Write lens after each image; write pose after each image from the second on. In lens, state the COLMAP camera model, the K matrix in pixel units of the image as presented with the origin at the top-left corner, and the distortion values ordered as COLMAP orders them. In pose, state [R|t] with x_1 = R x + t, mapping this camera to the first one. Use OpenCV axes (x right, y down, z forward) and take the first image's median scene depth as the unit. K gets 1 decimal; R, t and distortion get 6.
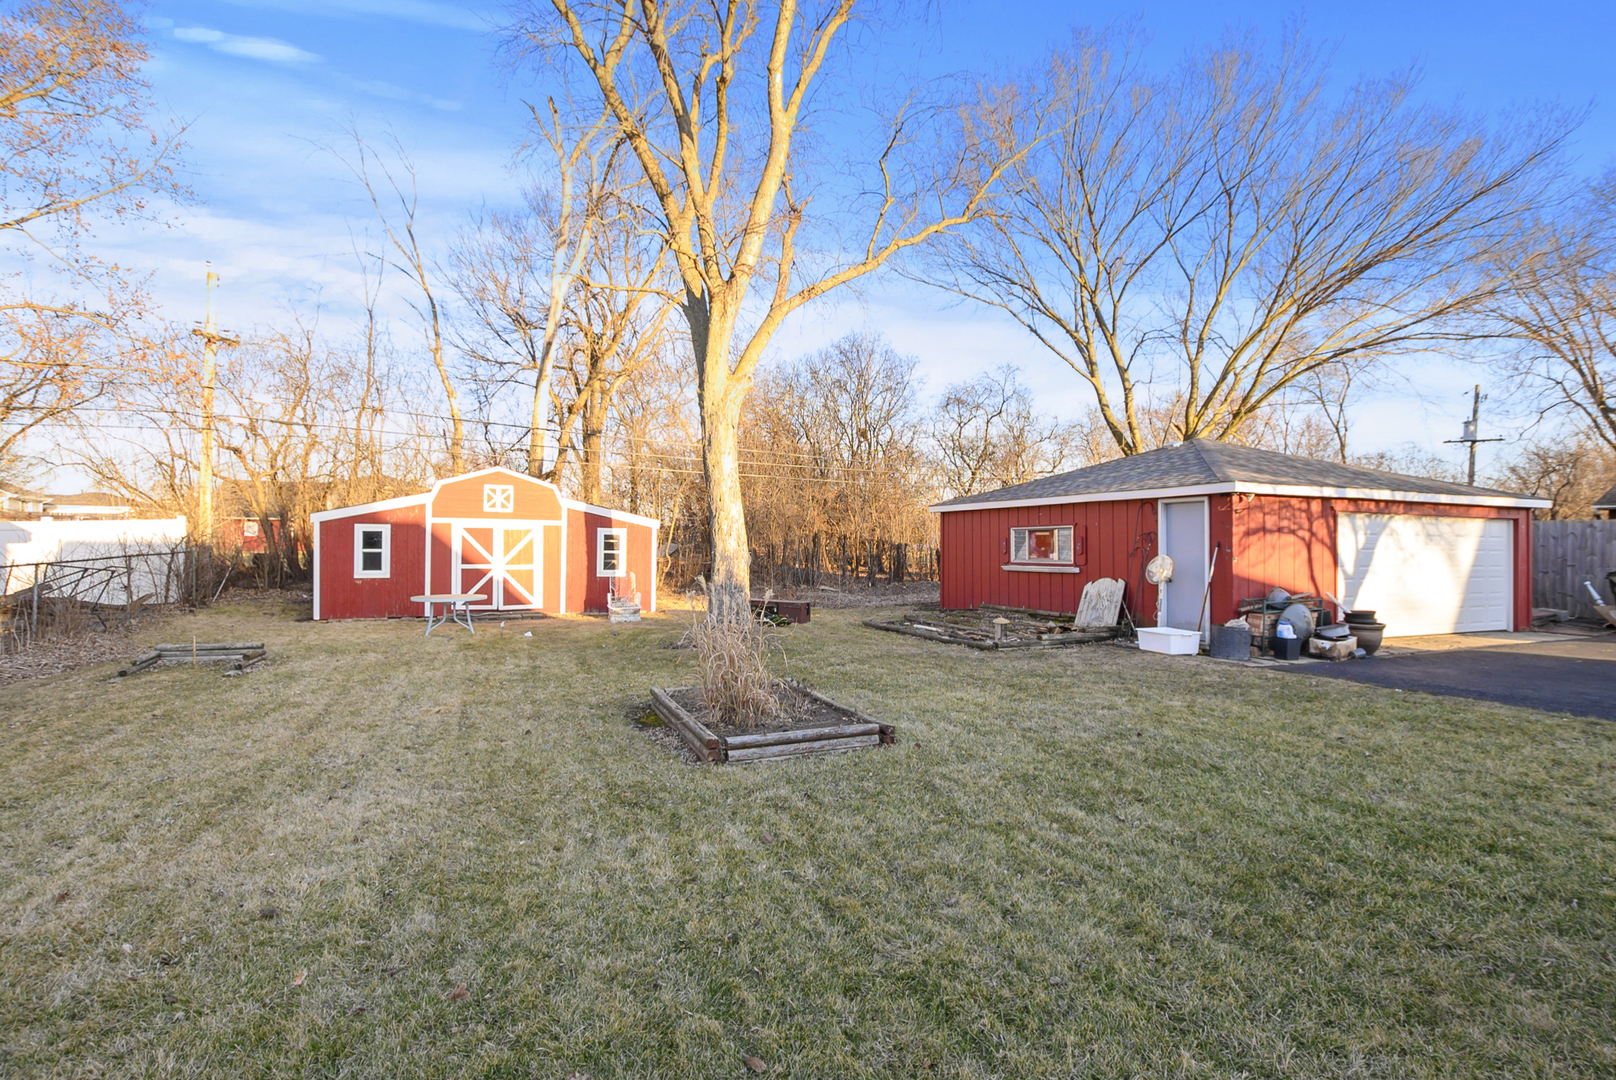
lens RADIAL K [[764.8, 0, 832.8], [0, 764.8, 539.1], [0, 0, 1]] dist [0.001542, -0.000425]
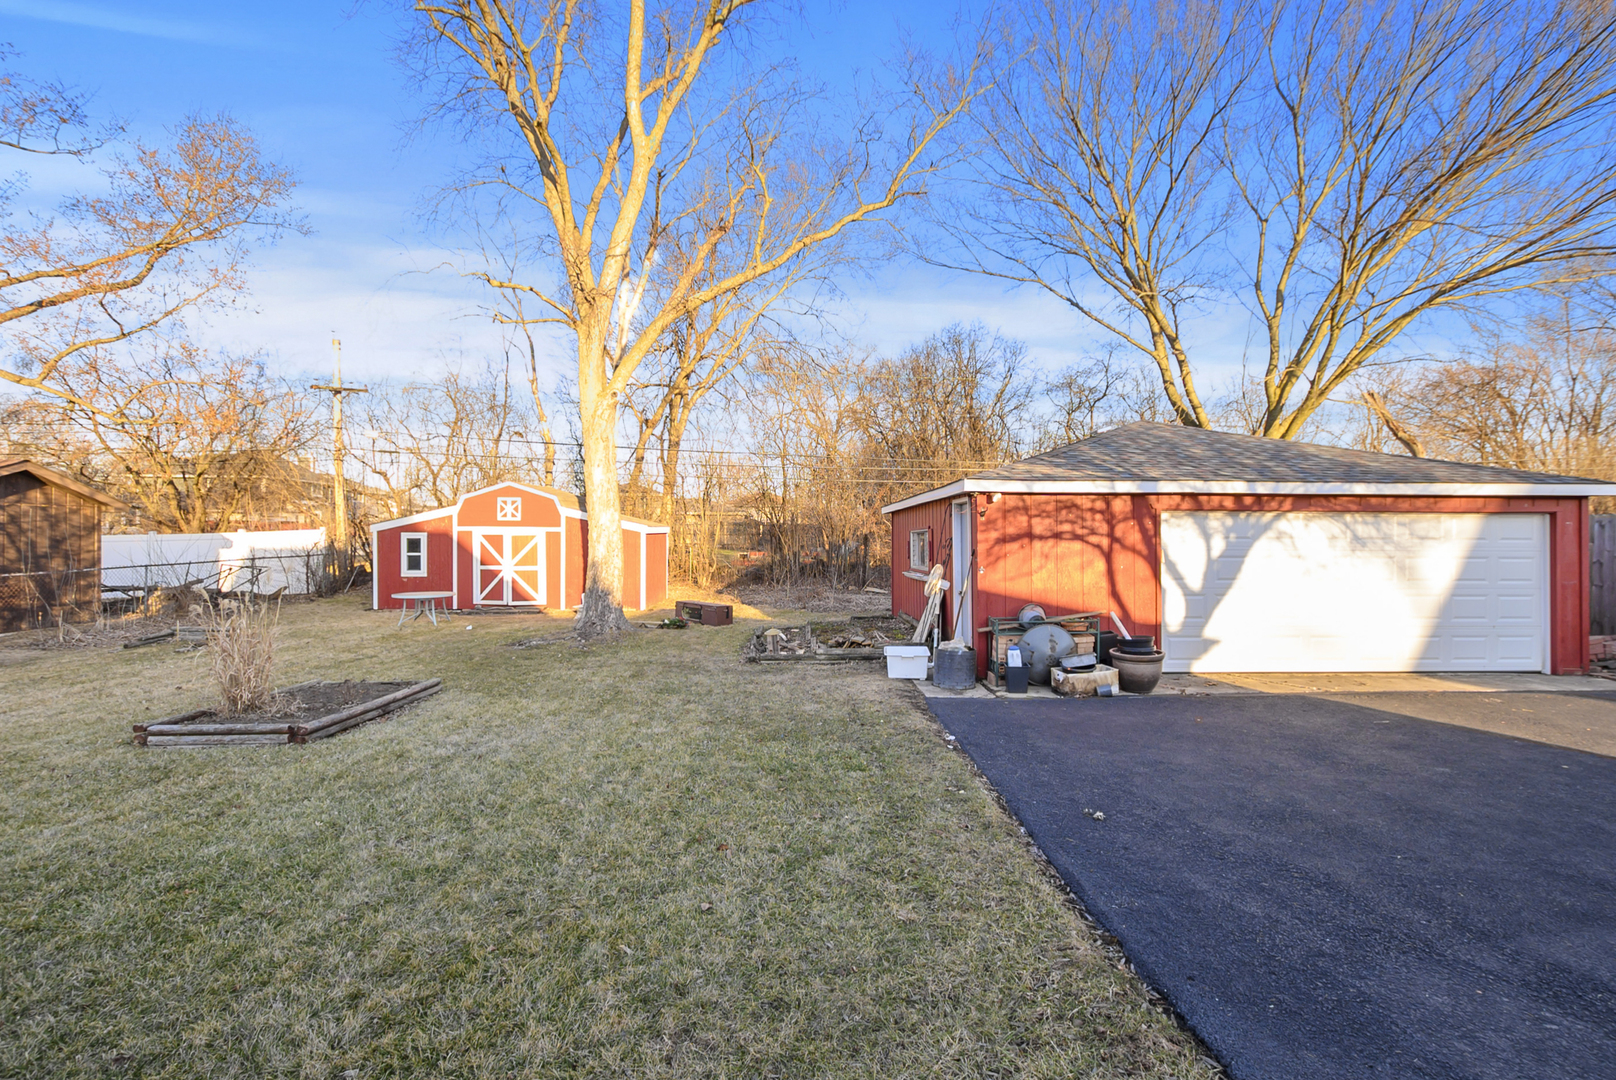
lens RADIAL K [[764.8, 0, 815.2], [0, 764.8, 537.8], [0, 0, 1]] dist [0.001542, -0.000425]
pose [[0.932334, -0.006735, -0.361535, 0.542597], [0.008538, 0.999958, 0.003390, -0.012368], [0.361497, -0.006247, 0.932353, 0.111684]]
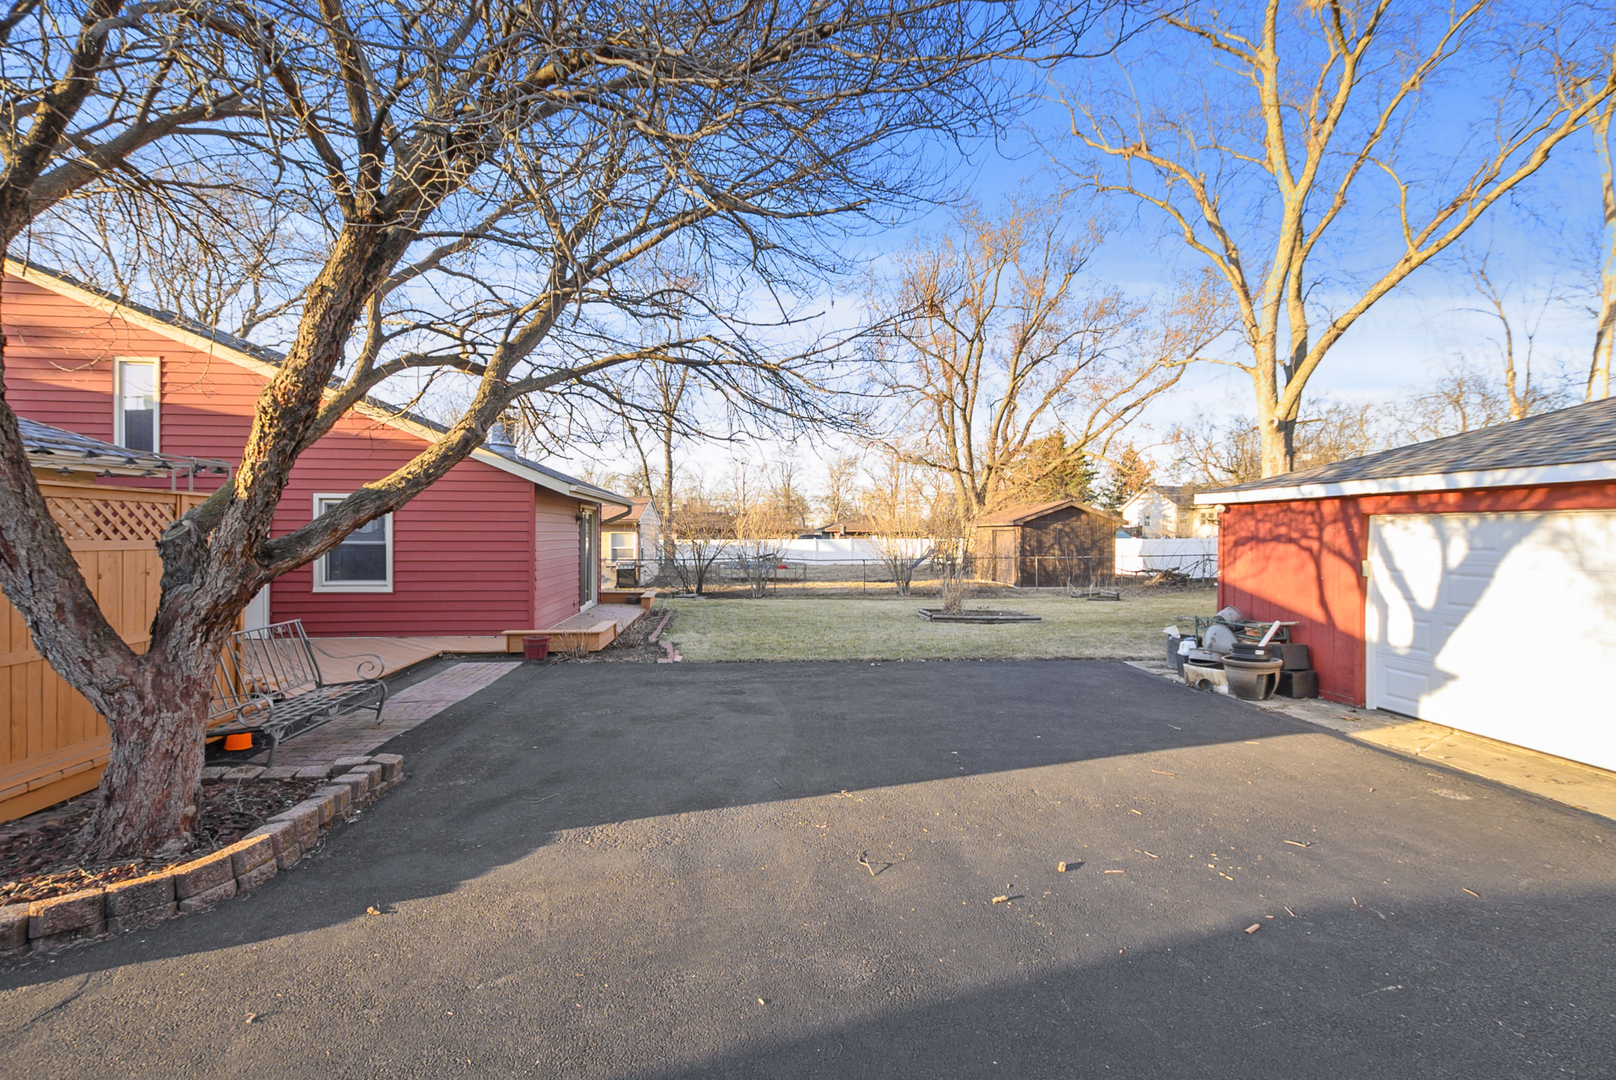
lens RADIAL K [[711.4, 0, 797.2], [0, 711.4, 529.7], [0, 0, 1]] dist [0.011236, -0.004773]
pose [[-0.306467, -0.015414, -0.951757, 1.277182], [0.001817, 0.999858, -0.016778, -0.008091], [0.951880, -0.006871, -0.306395, 0.624376]]
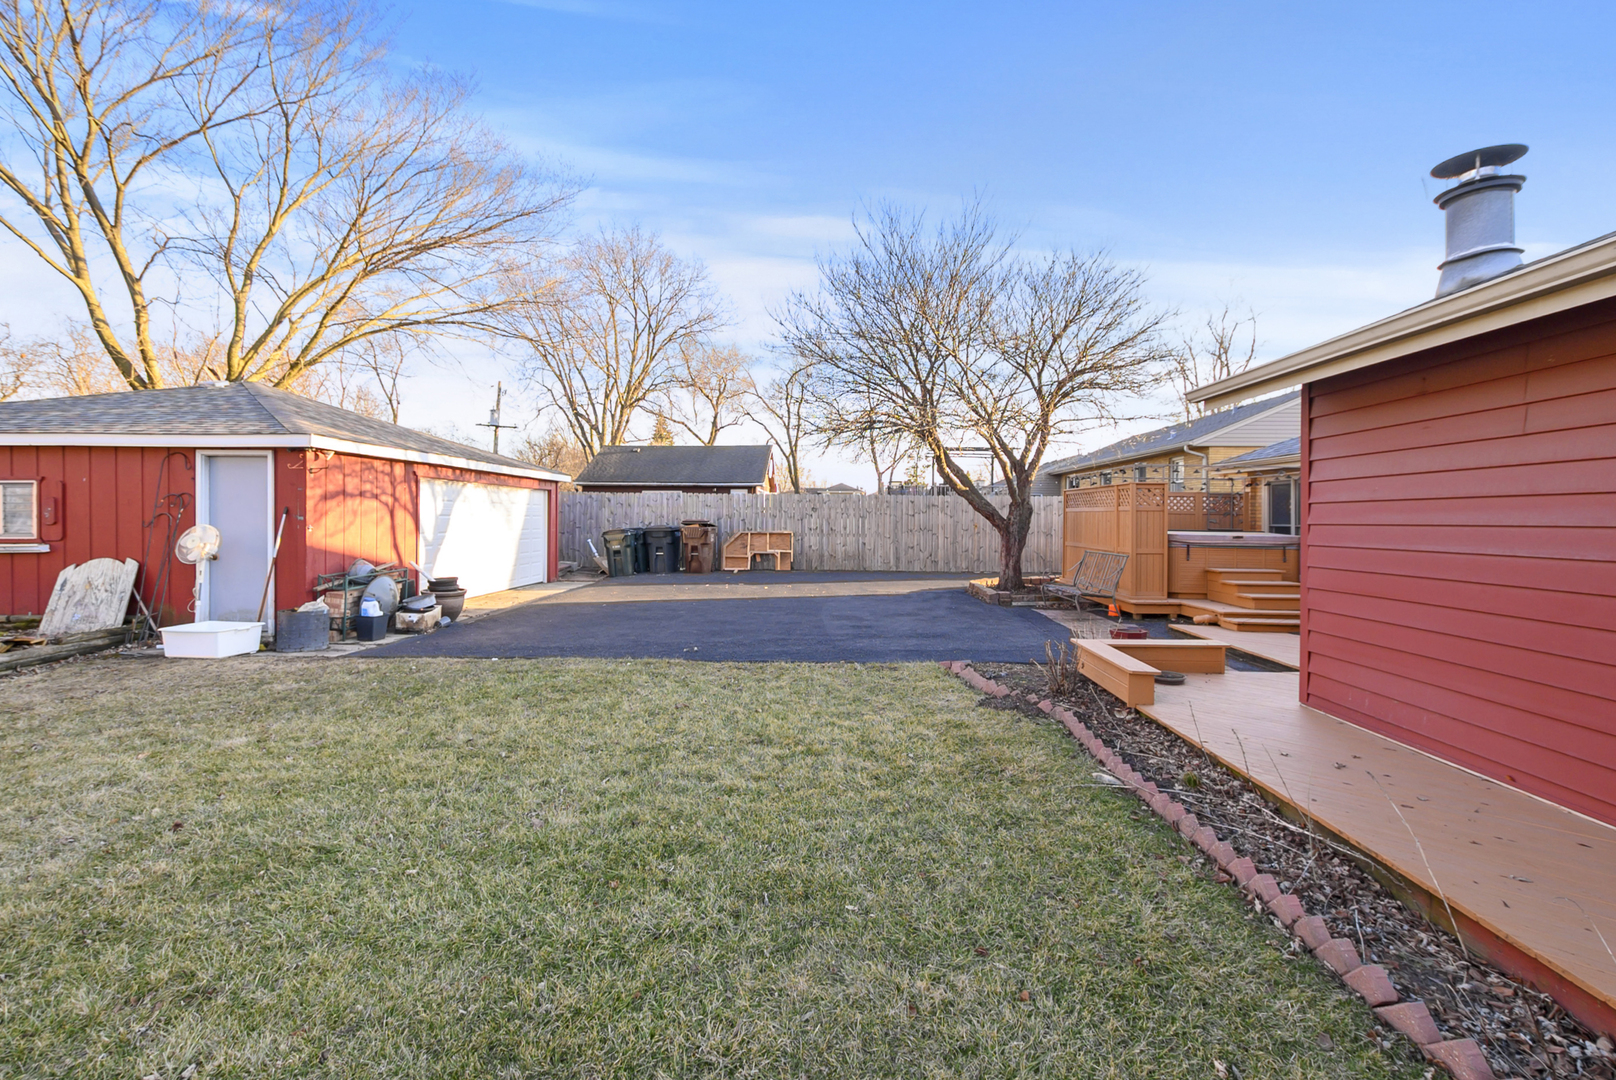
lens RADIAL K [[711.4, 0, 803.6], [0, 711.4, 514.4], [0, 0, 1]] dist [0.011236, -0.004773]
pose [[0.436159, -0.001671, 0.899868, 0.050912], [-0.011863, 0.999901, 0.007607, -0.000728], [-0.899792, -0.013993, 0.436096, 0.147285]]
